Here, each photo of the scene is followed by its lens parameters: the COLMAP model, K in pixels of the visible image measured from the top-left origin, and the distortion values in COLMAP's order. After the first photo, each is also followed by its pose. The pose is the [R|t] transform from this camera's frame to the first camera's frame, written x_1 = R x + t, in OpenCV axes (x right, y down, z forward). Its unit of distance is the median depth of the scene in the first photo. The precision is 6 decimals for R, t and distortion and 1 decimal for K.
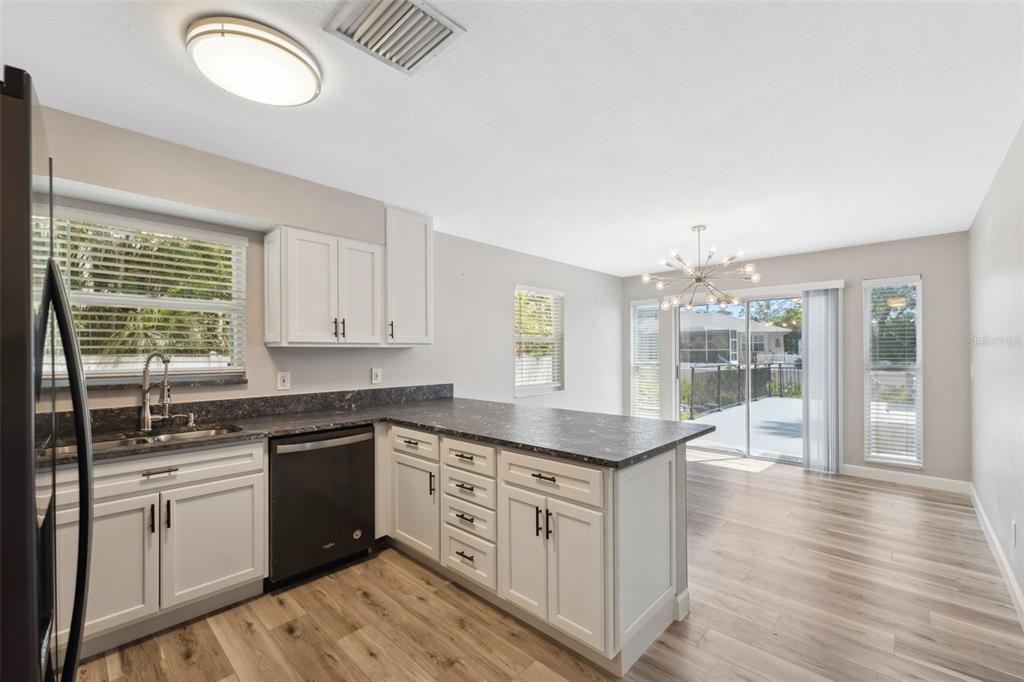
lens RADIAL K [[420.3, 0, 512.0], [0, 420.3, 348.2], [0, 0, 1]] dist [0.003906, -0.000869]
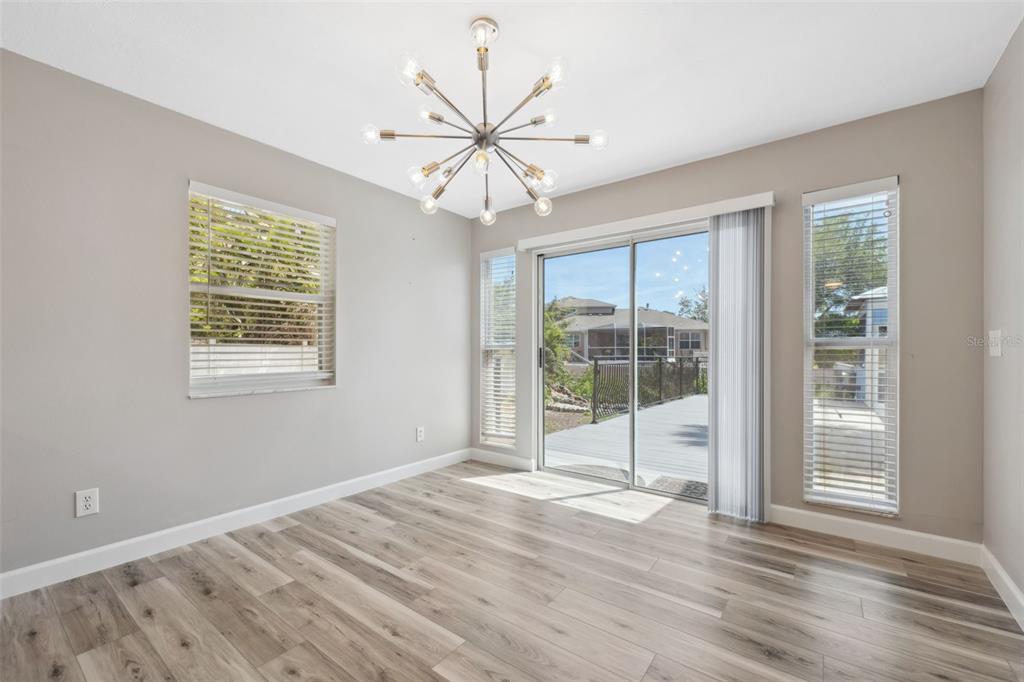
lens RADIAL K [[420.3, 0, 512.0], [0, 420.3, 347.2], [0, 0, 1]] dist [0.003906, -0.000869]
pose [[0.994005, 0.005917, 0.109175, 0.346387], [-0.005709, 0.999981, -0.002215, 0.053296], [-0.109186, 0.001579, 0.994020, 0.434255]]
